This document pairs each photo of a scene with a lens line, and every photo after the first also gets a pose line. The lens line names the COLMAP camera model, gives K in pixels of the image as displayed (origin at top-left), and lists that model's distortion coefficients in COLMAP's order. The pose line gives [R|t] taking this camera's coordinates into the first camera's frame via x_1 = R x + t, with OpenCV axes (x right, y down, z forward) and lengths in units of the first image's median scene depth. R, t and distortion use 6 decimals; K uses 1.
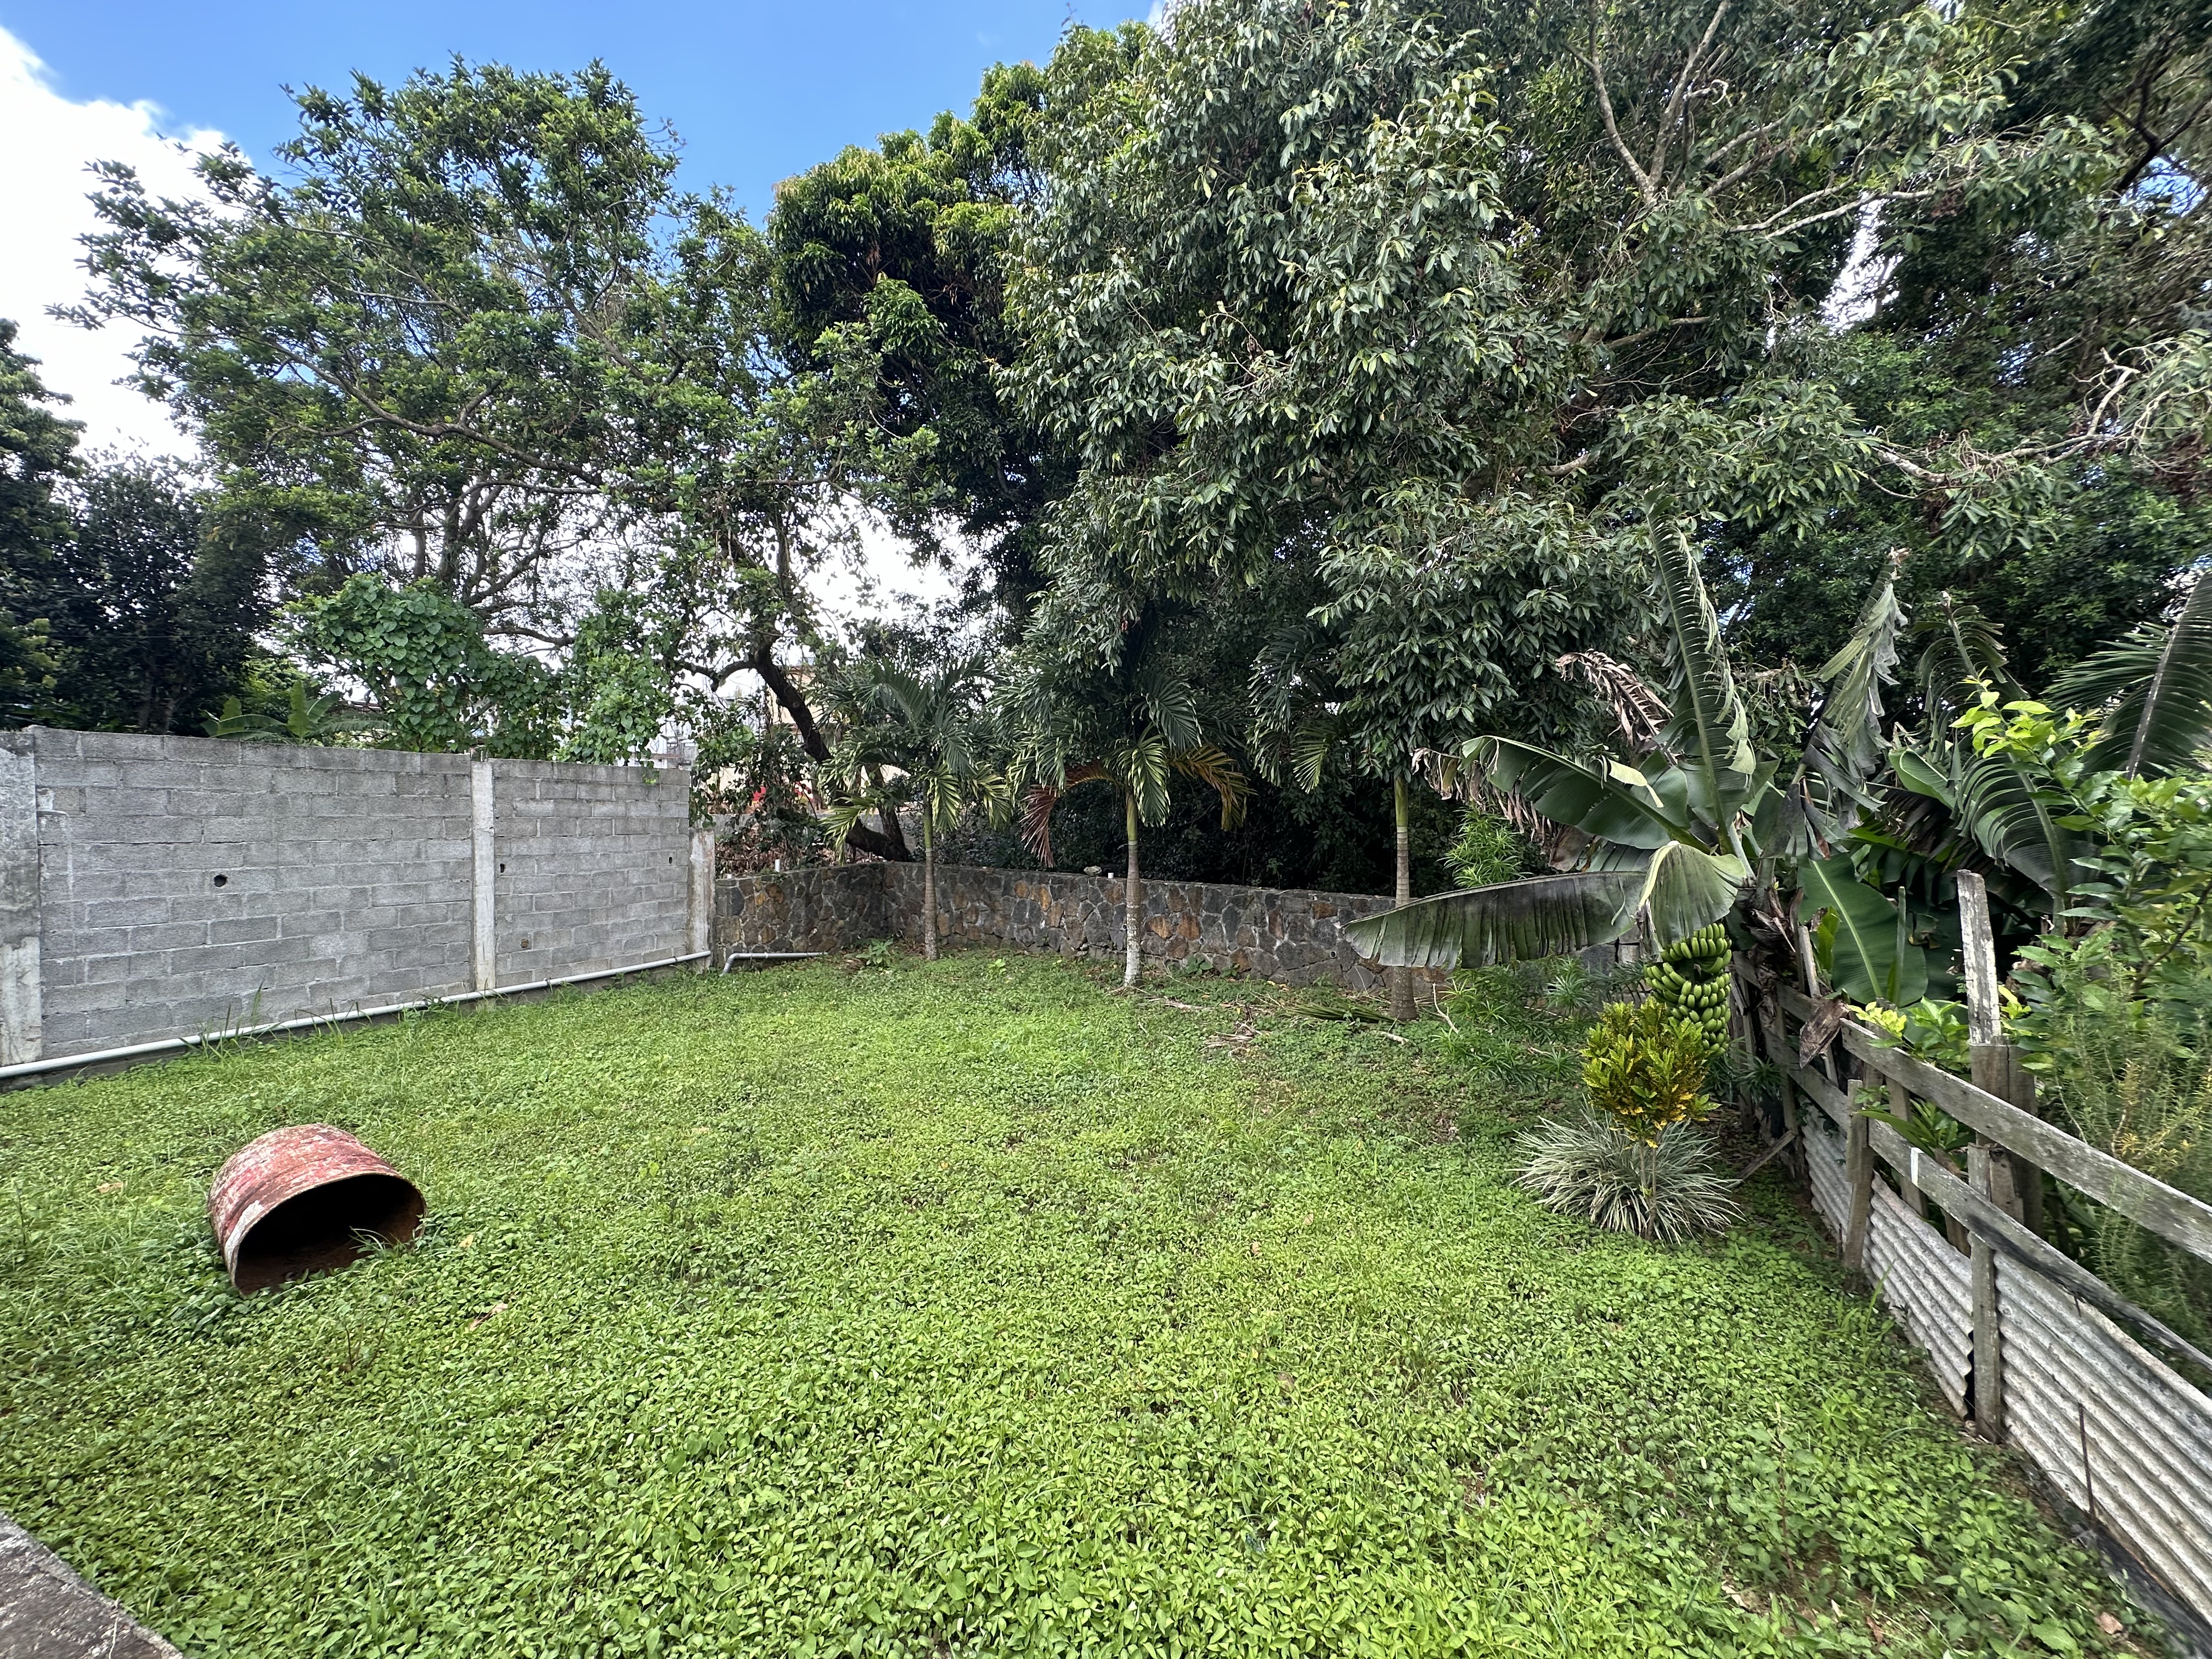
lens RADIAL K [[875.5, 0, 1108.7], [0, 875.5, 828.2], [0, 0, 1]] dist [-0.000627, 0.000050]
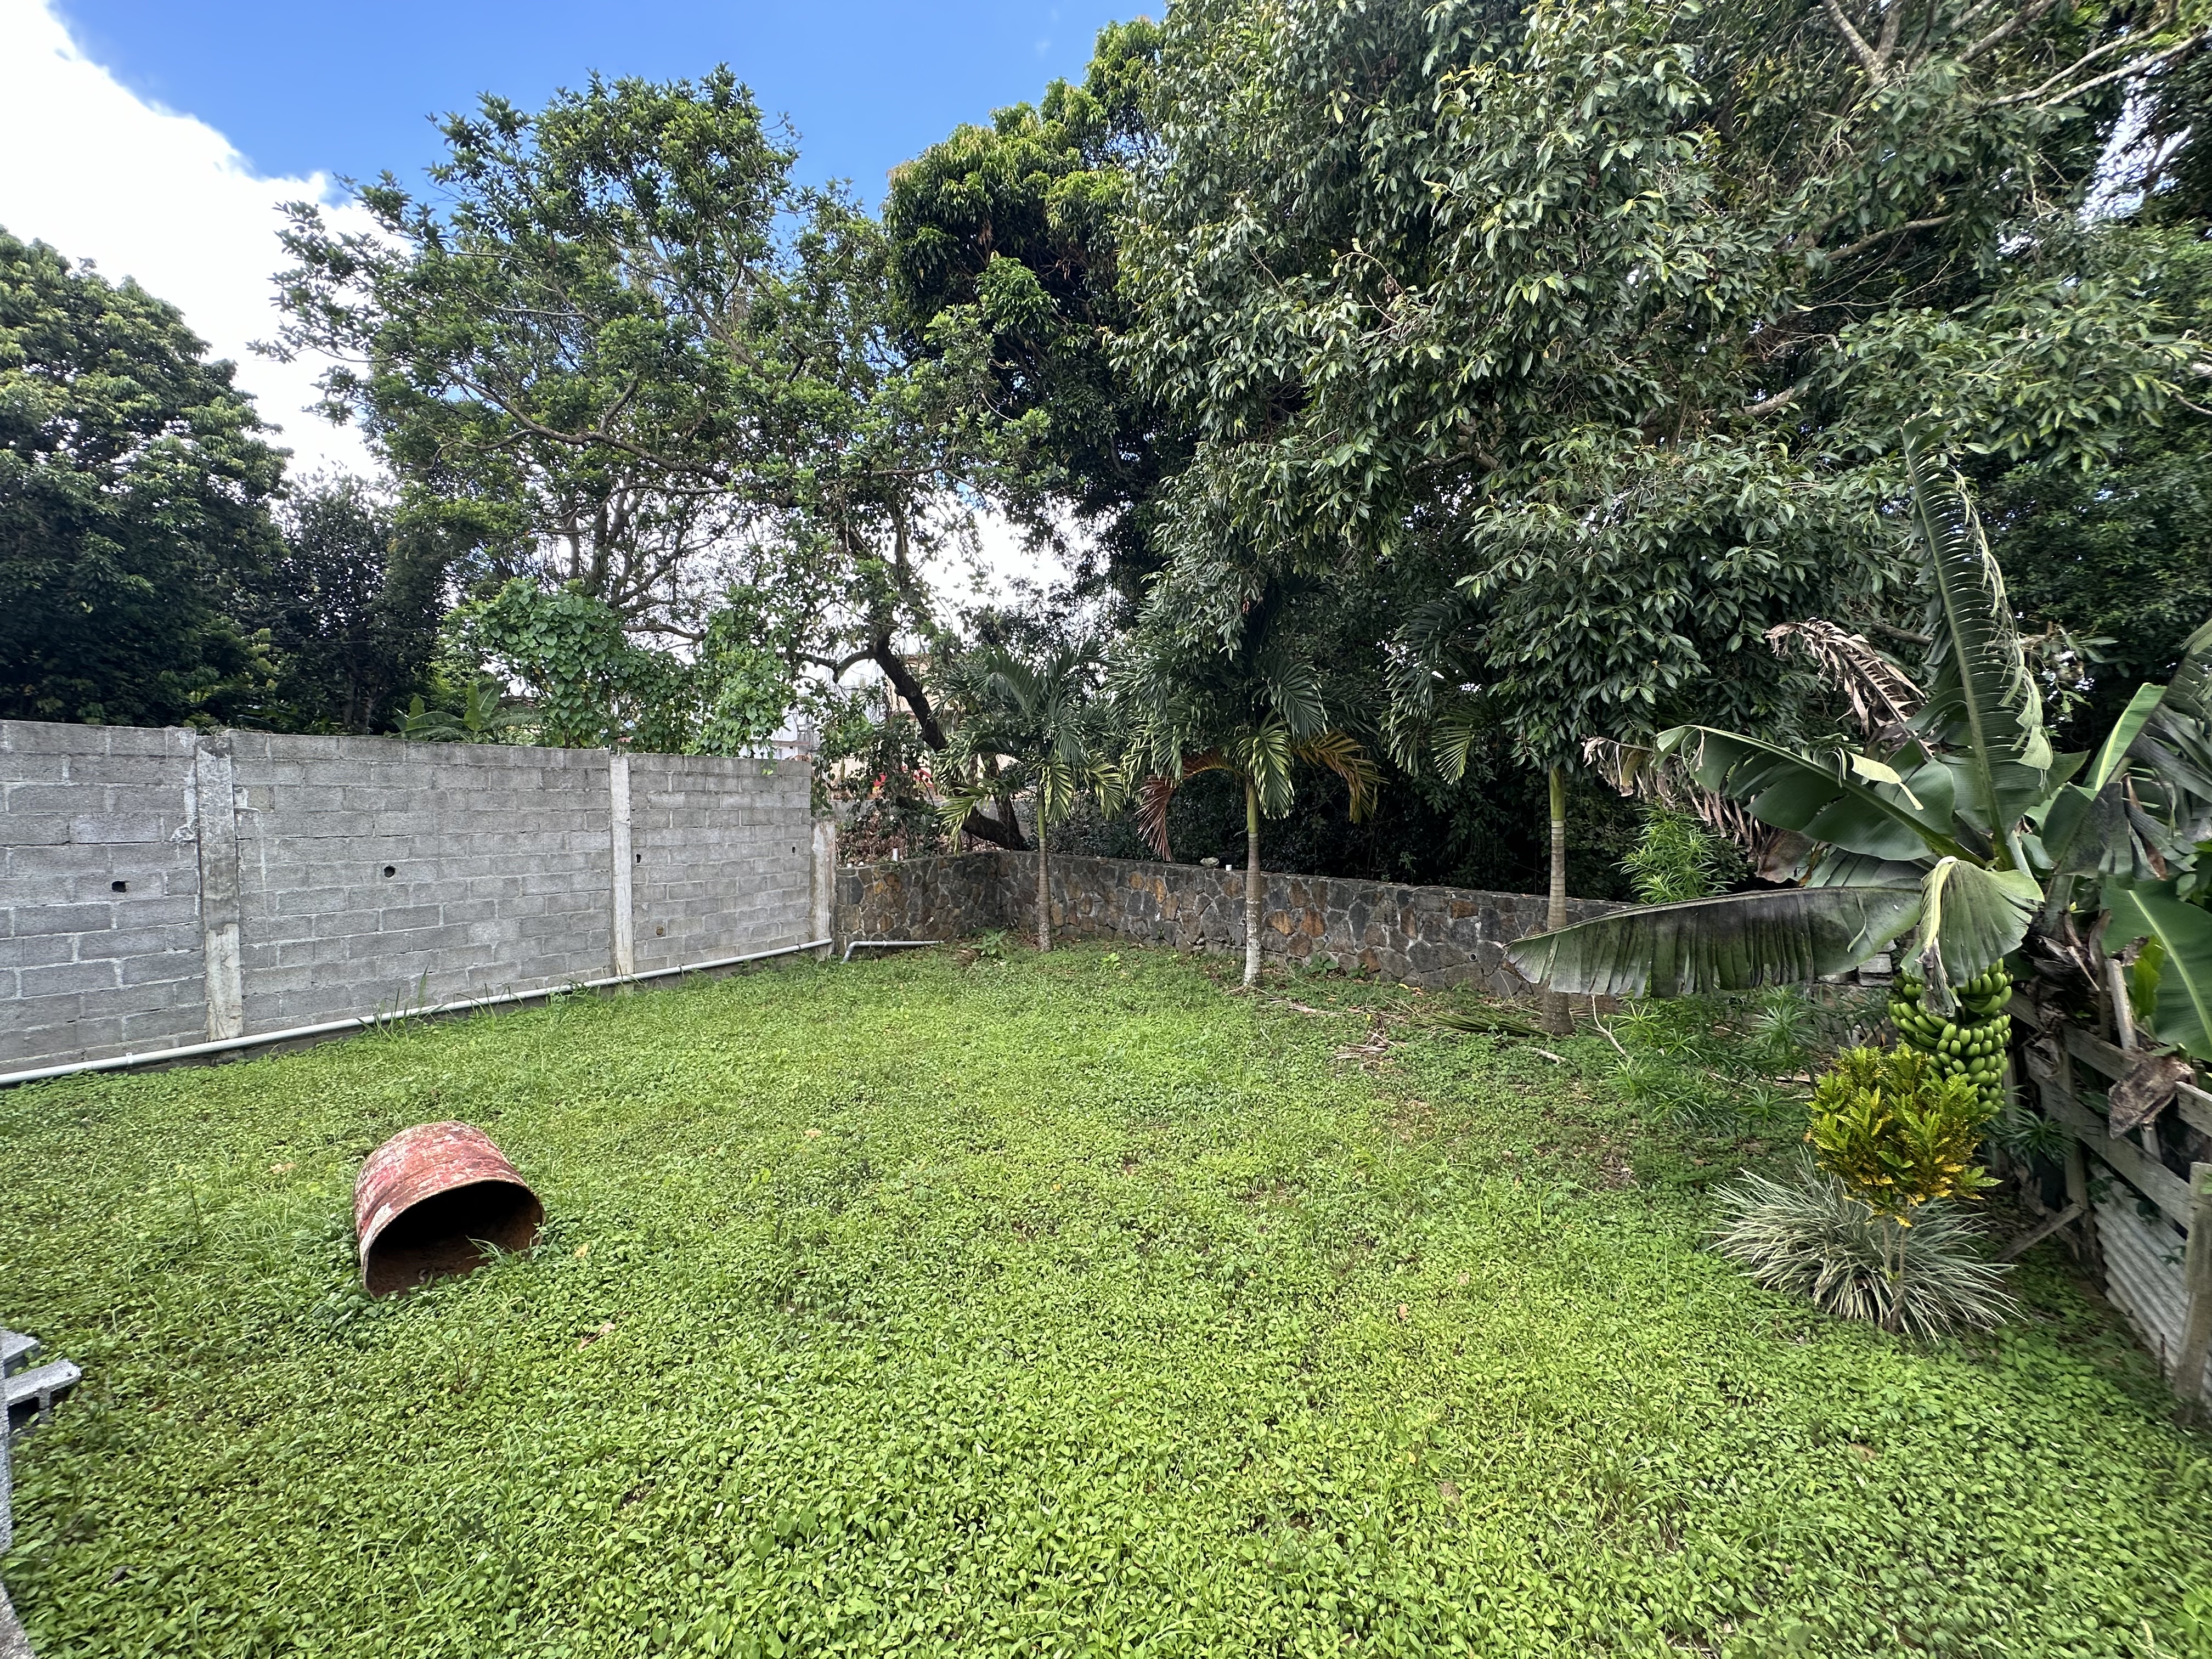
lens RADIAL K [[876.9, 0, 1109.3], [0, 876.9, 827.5], [0, 0, 1]] dist [-0.001408, 0.000237]
pose [[0.991763, 0.001840, -0.128073, -0.008751], [0.000614, 0.999817, 0.019115, -0.016010], [0.128084, -0.019037, 0.991581, 0.061787]]
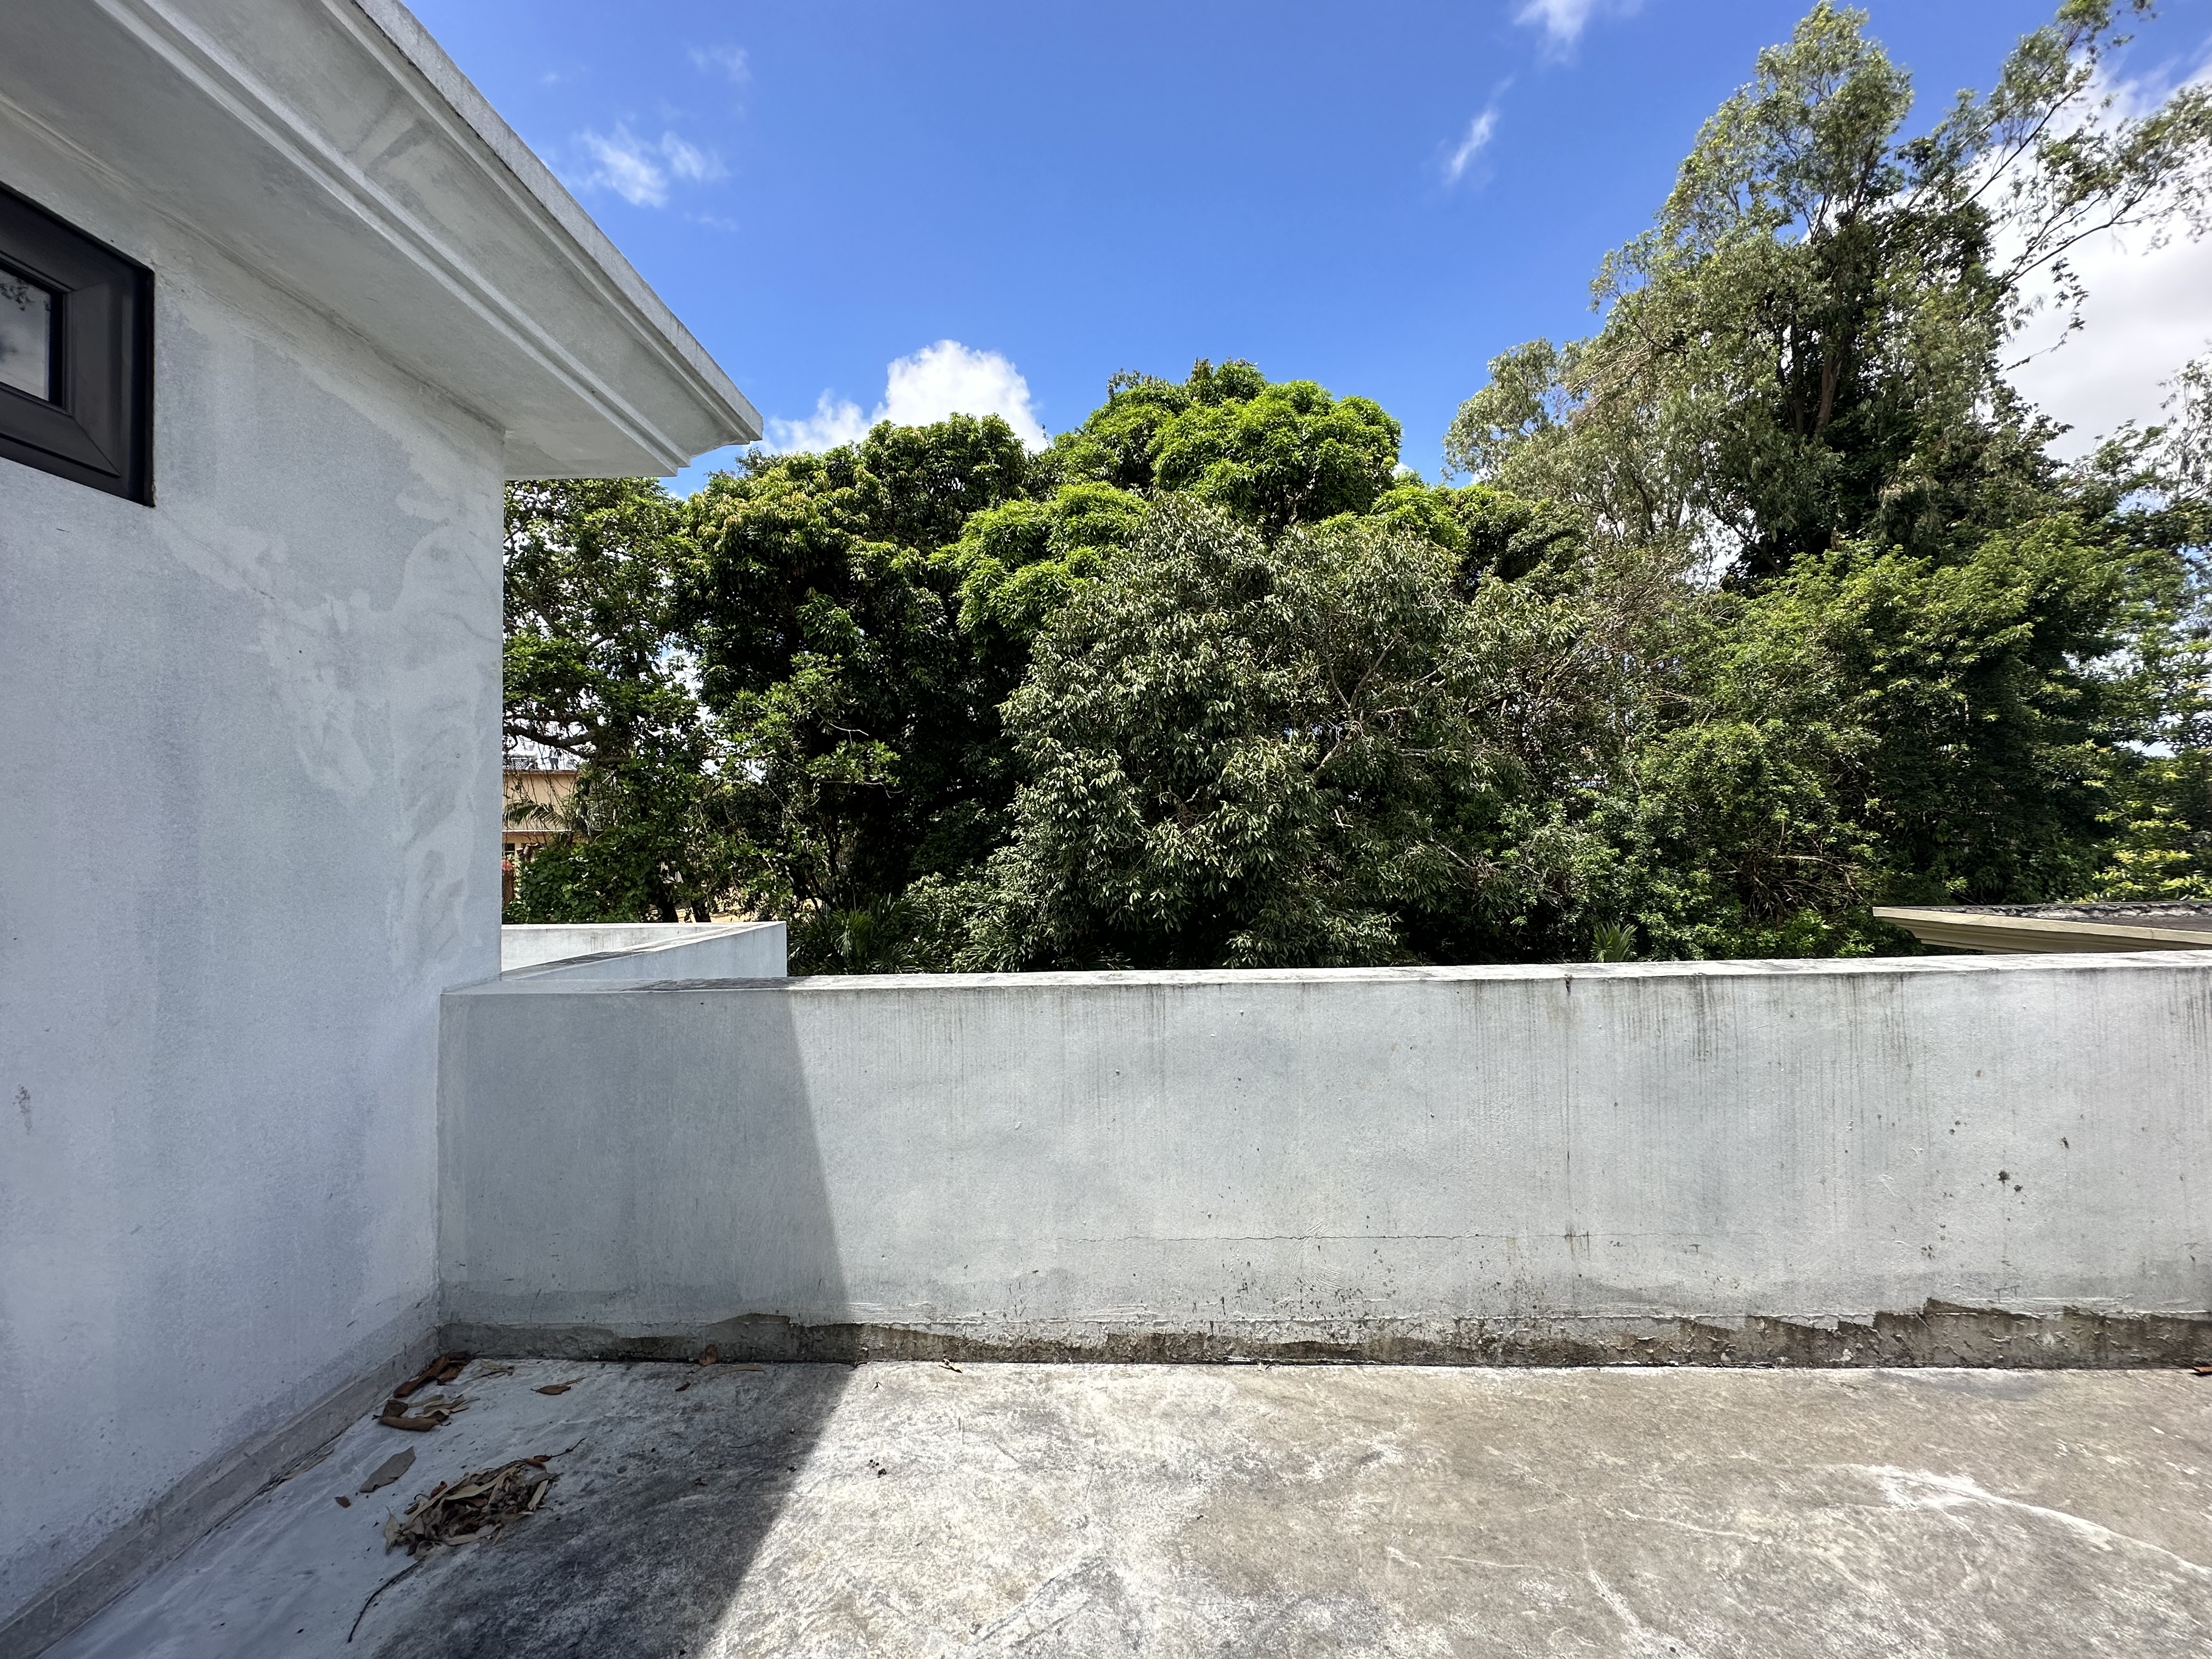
lens RADIAL K [[876.1, 0, 1108.6], [0, 876.1, 826.8], [0, 0, 1]] dist [0.000027, 0.000103]
pose [[0.926499, -0.003582, 0.376281, -0.703808], [0.023541, 0.998548, -0.048459, -0.451088], [-0.375561, 0.053755, 0.925238, -0.669892]]
